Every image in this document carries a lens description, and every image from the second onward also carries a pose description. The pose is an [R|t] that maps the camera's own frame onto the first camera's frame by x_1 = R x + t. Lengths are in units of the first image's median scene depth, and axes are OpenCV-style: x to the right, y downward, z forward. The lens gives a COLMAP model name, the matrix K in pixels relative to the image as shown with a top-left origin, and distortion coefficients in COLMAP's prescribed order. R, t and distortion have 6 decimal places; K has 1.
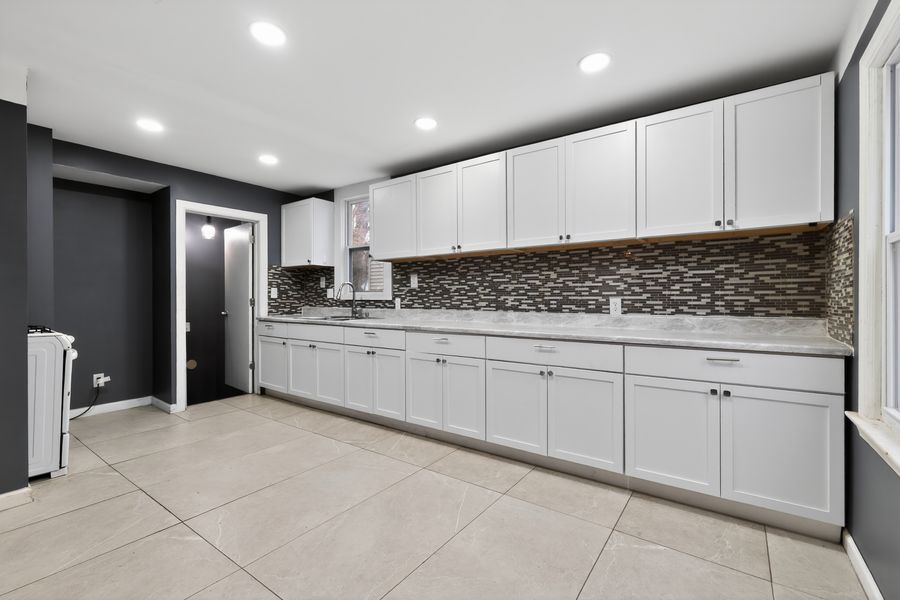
lens RADIAL K [[392.0, 0, 450.0], [0, 392.0, 296.5], [0, 0, 1]] dist [-0.000302, -0.000103]
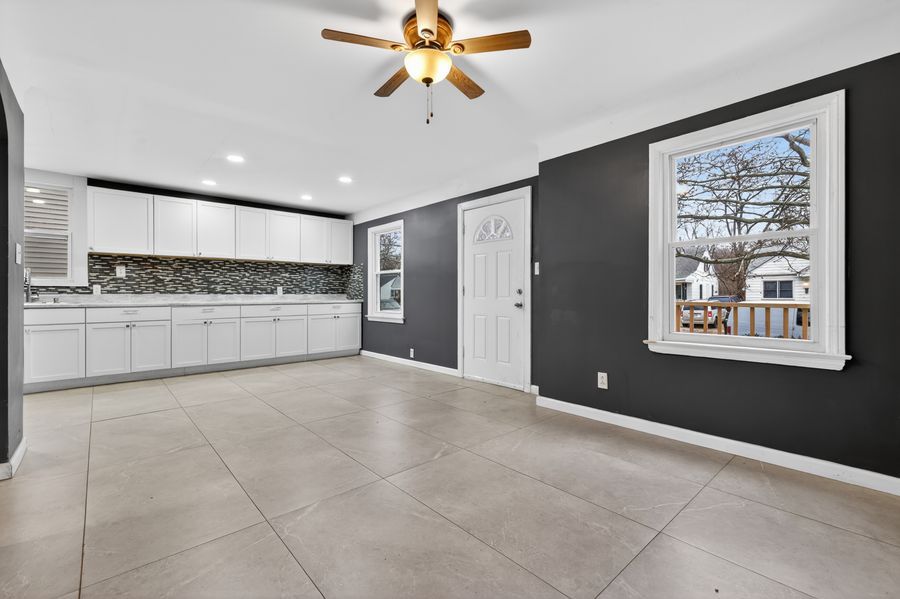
lens RADIAL K [[392.0, 0, 449.3], [0, 392.0, 296.7], [0, 0, 1]] dist [-0.000302, -0.000103]
pose [[0.214989, -0.002989, 0.976612, -1.339792], [0.002175, 0.999994, 0.002582, 0.048184], [-0.976614, 0.001569, 0.214994, -0.343393]]
